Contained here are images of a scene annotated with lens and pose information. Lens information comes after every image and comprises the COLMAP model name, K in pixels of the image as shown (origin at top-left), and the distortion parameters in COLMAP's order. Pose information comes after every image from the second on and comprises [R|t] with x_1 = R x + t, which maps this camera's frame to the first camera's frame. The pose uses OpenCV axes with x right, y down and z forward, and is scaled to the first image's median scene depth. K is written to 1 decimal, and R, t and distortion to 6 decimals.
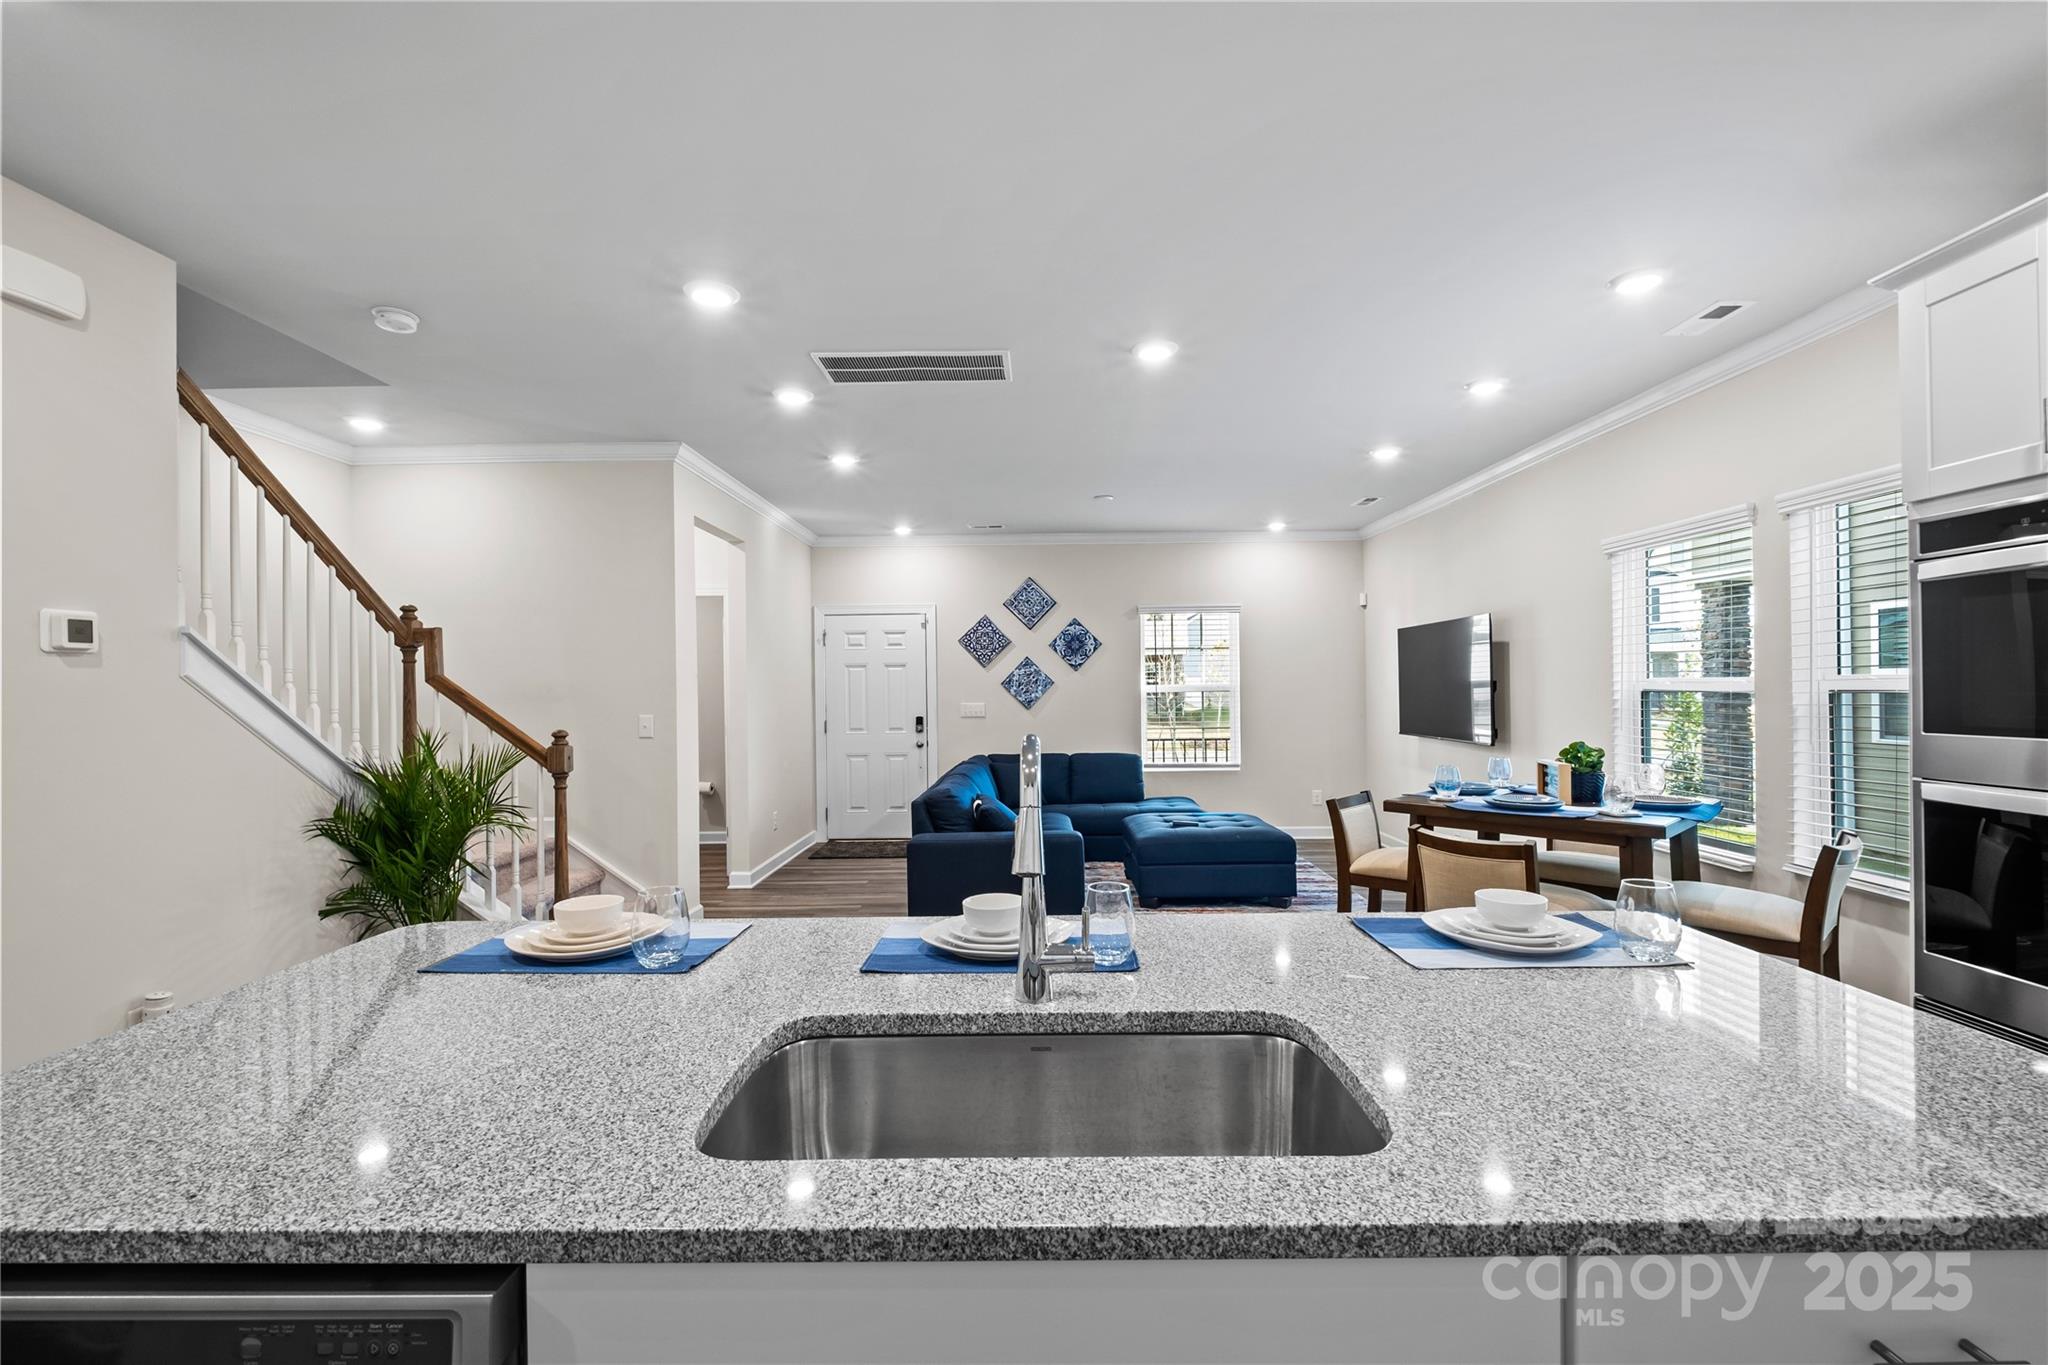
lens RADIAL K [[882.8, 0, 1025.5], [0, 882.8, 688.1], [0, 0, 1]] dist [0.002957, -0.004602]
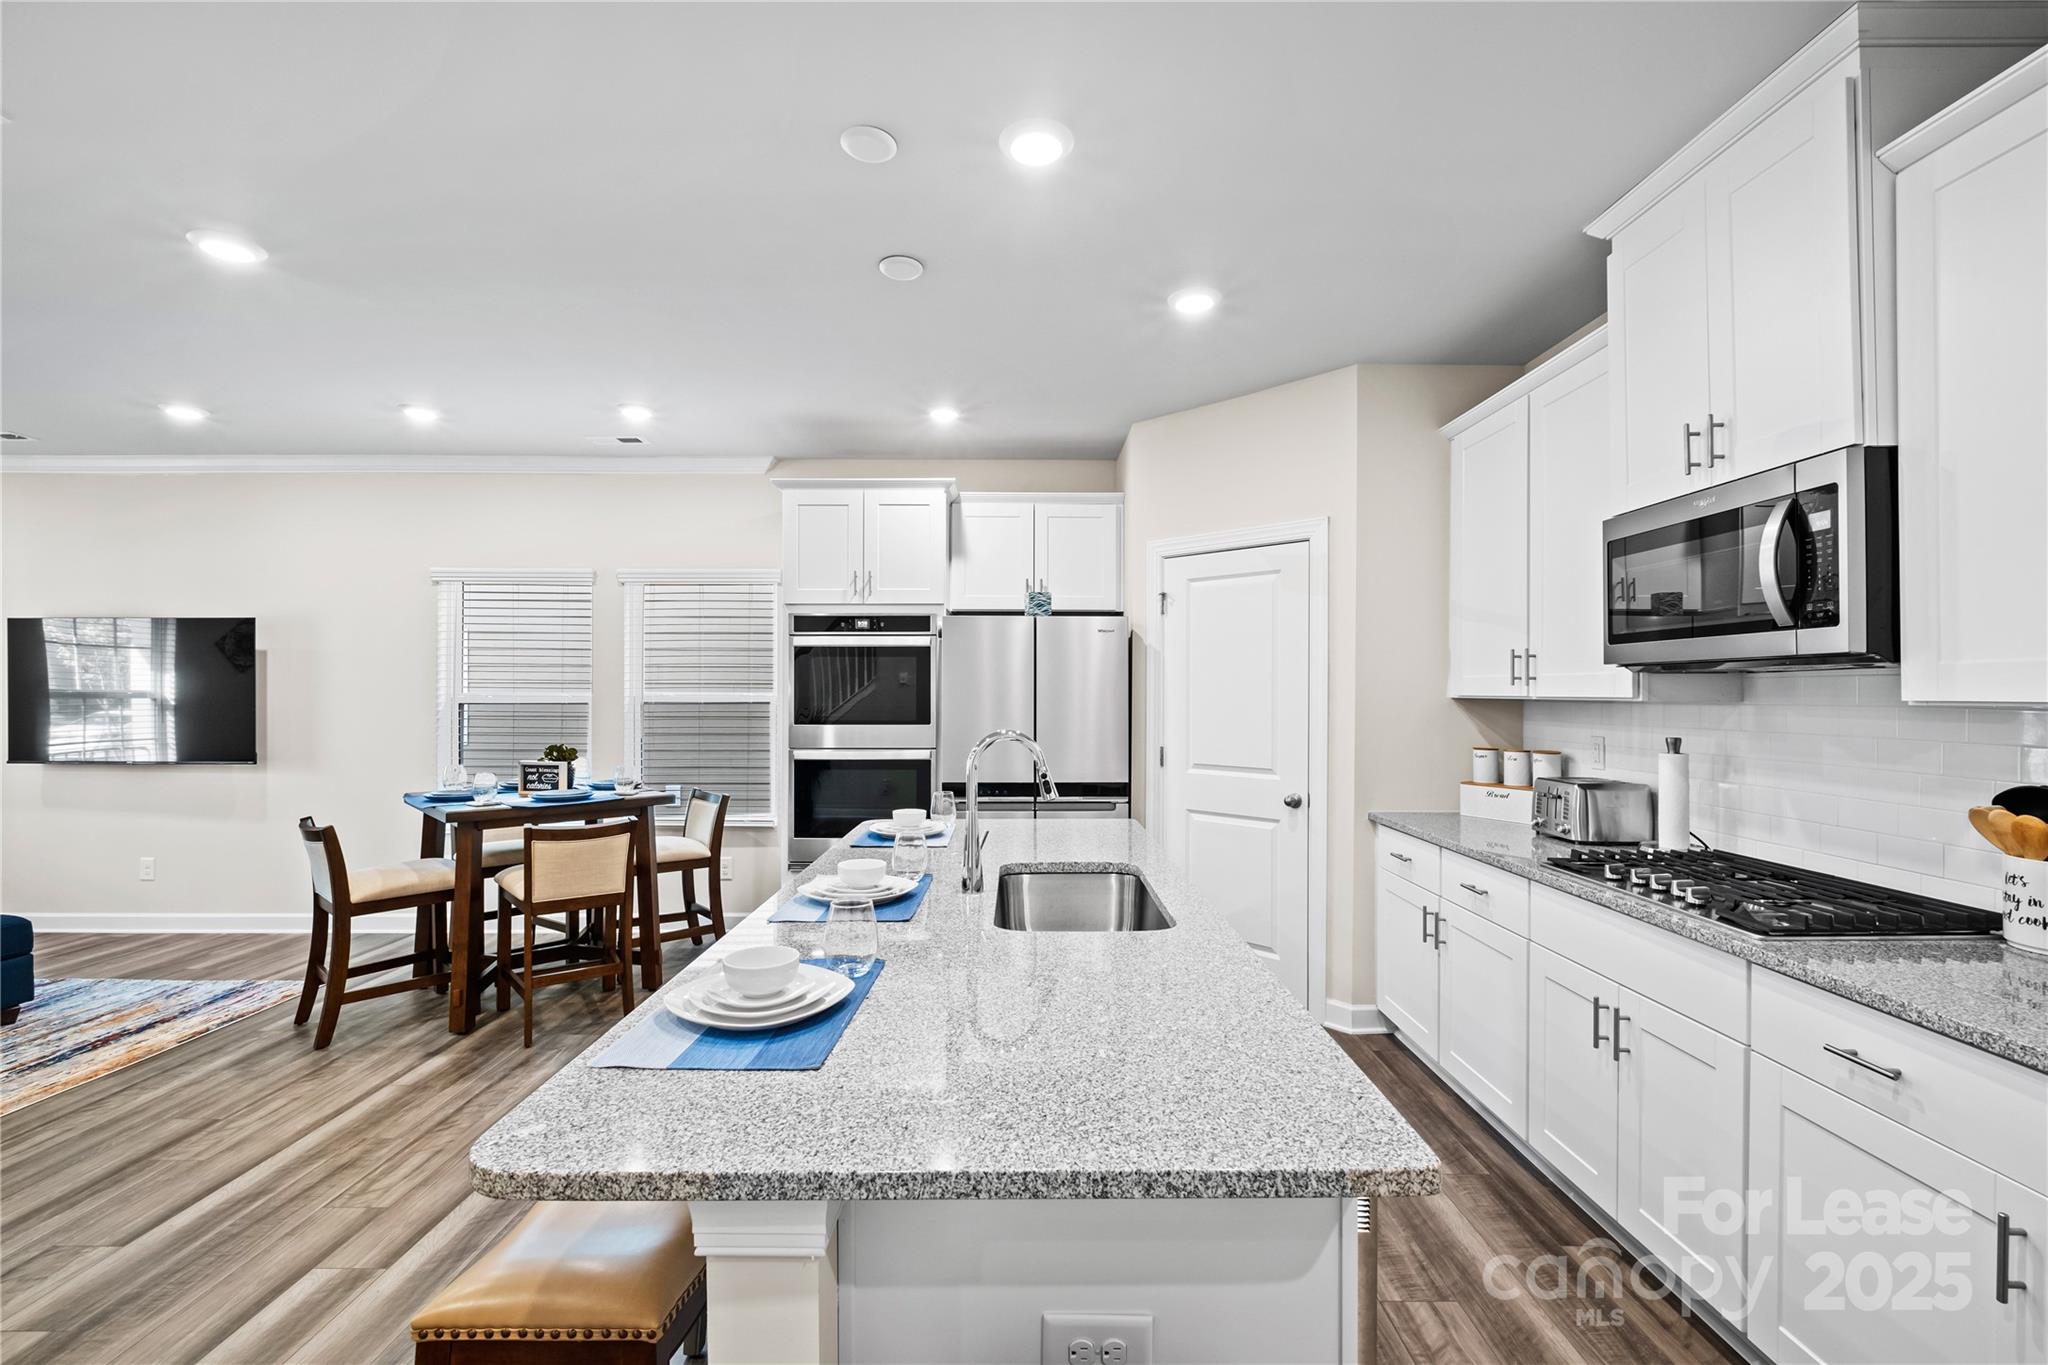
lens RADIAL K [[882.8, 0, 1028.9], [0, 882.8, 685.5], [0, 0, 1]] dist [0.002957, -0.004602]
pose [[-0.016671, 0.017098, 0.999715, -0.286757], [-0.002369, 0.999850, -0.017140, -0.001031], [-0.999858, -0.002654, -0.016628, 0.159408]]
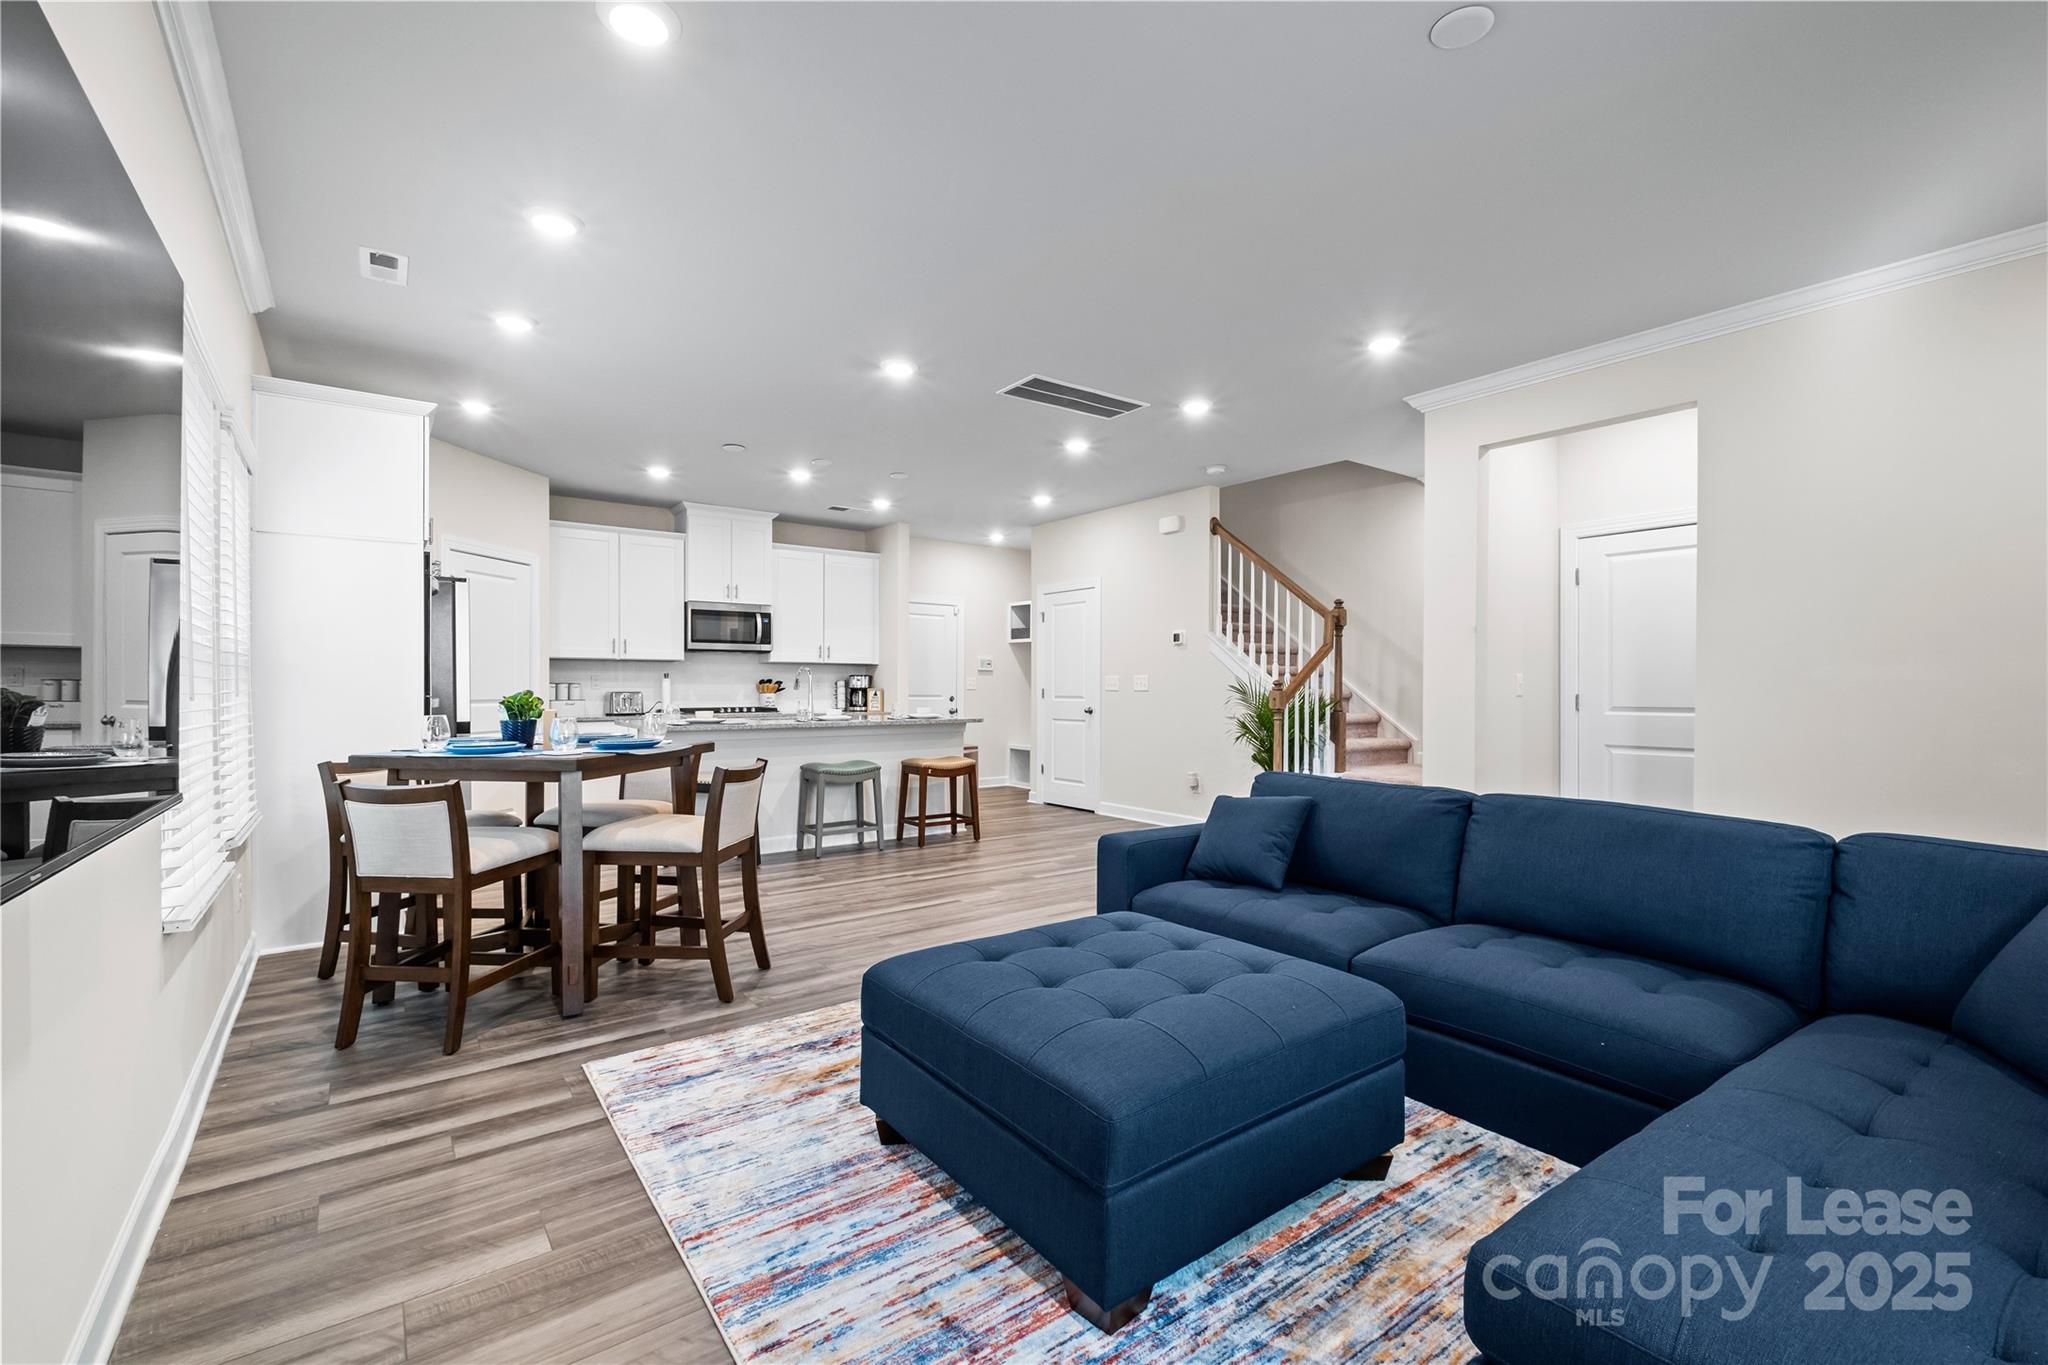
lens RADIAL K [[882.8, 0, 1028.0], [0, 882.8, 687.9], [0, 0, 1]] dist [0.002957, -0.004602]
pose [[-0.793224, 0.010591, -0.608838, 0.354599], [0.006212, 0.999937, 0.009301, 0.023089], [0.608898, 0.003596, -0.793240, 0.983404]]
